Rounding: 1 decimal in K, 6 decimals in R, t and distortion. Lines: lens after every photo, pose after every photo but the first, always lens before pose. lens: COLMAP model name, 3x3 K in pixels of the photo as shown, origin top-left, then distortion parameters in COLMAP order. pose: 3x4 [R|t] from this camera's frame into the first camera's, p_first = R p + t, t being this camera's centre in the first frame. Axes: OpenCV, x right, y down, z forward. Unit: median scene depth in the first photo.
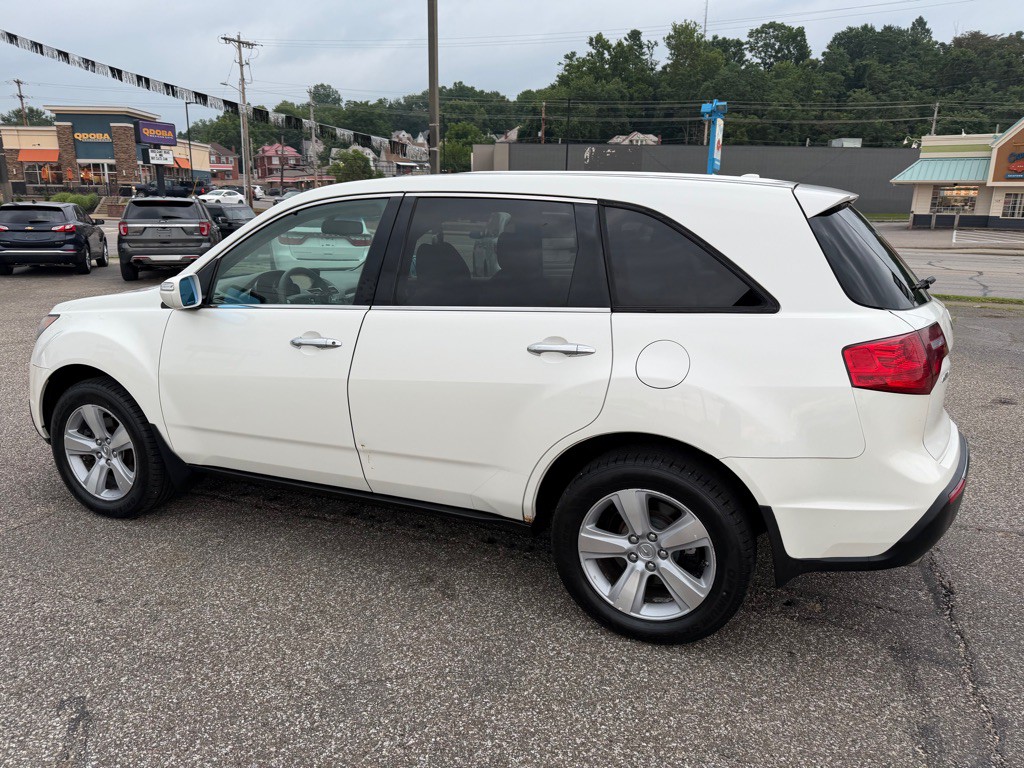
lens RADIAL K [[722.6, 0, 514.1], [0, 722.6, 388.9], [0, 0, 1]] dist [0.017459, -0.024789]
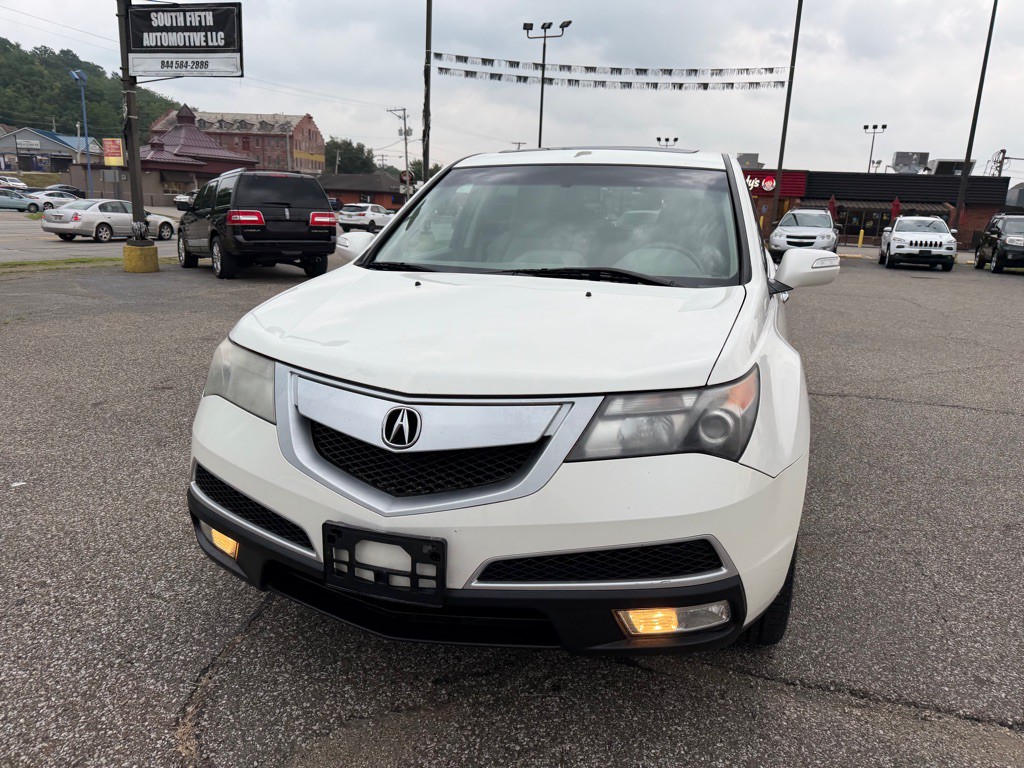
lens RADIAL K [[722.6, 0, 517.5], [0, 722.6, 390.7], [0, 0, 1]] dist [0.017459, -0.024789]
pose [[-0.097094, -0.258274, 0.961180, -0.104917], [0.205307, 0.939775, 0.273262, -0.024489], [-0.973869, 0.223869, -0.038221, 0.111867]]
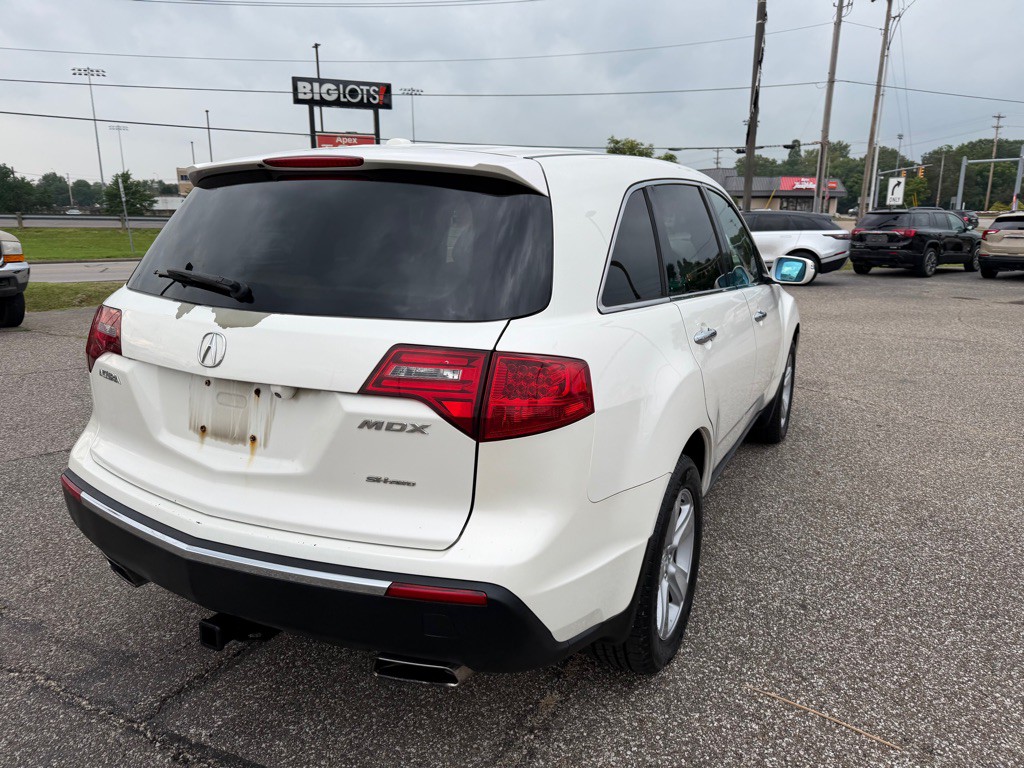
lens RADIAL K [[722.6, 0, 520.7], [0, 722.6, 385.8], [0, 0, 1]] dist [0.017459, -0.024789]
pose [[-0.066635, 0.226616, -0.971702, 0.086417], [-0.252855, 0.938241, 0.236152, -0.020276], [0.965207, 0.261435, -0.005219, 0.091806]]
